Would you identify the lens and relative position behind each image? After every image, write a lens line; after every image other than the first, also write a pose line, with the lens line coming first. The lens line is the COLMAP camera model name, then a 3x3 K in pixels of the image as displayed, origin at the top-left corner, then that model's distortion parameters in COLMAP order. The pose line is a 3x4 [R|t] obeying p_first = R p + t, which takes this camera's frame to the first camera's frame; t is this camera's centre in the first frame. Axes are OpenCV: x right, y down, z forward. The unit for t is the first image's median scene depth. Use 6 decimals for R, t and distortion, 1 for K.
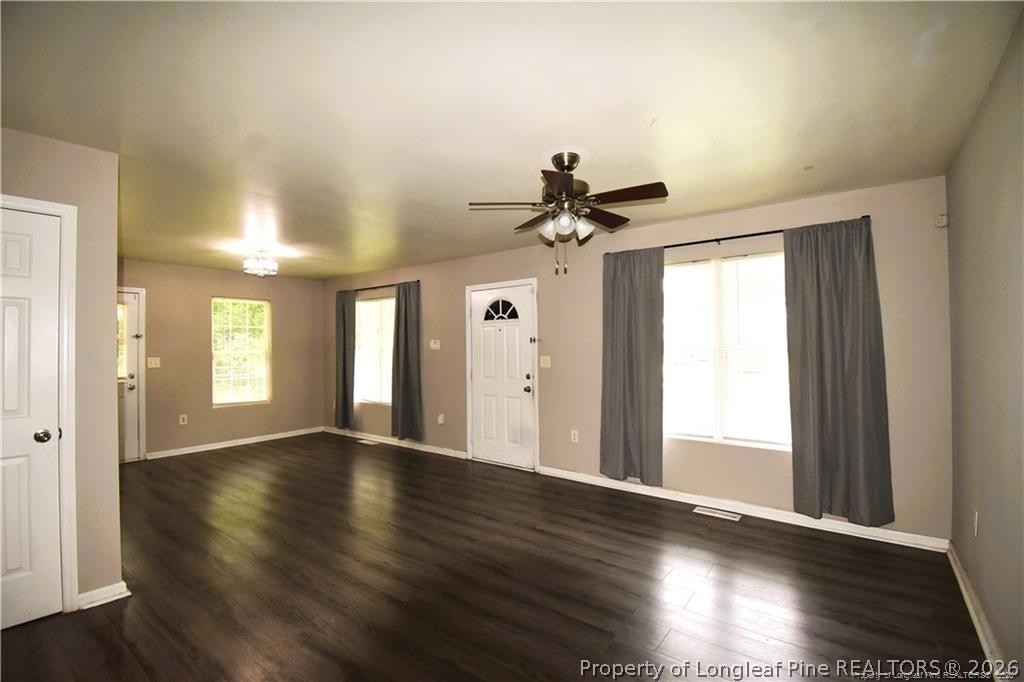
lens RADIAL K [[458.2, 0, 511.7], [0, 458.2, 334.7], [0, 0, 1]] dist [0.023297, -0.027857]
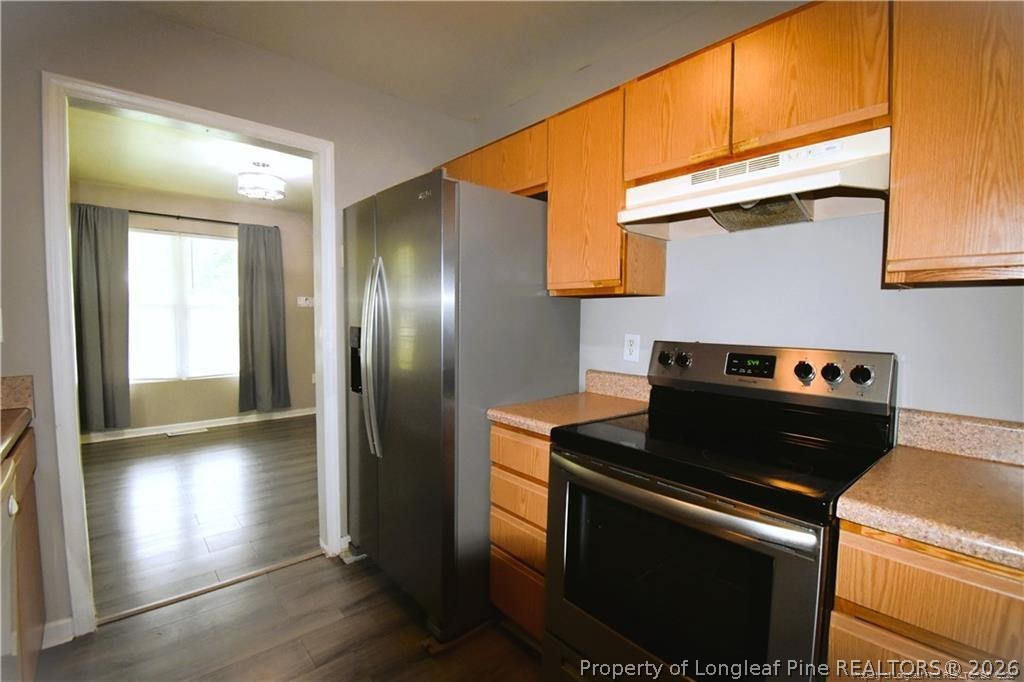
lens RADIAL K [[457.1, 0, 509.5], [0, 457.1, 336.9], [0, 0, 1]] dist [0.021482, -0.027530]
pose [[0.206605, -0.025367, 0.978095, -0.899331], [-0.021596, 0.999302, 0.030479, 0.050918], [-0.978186, -0.027420, 0.205913, 0.354263]]
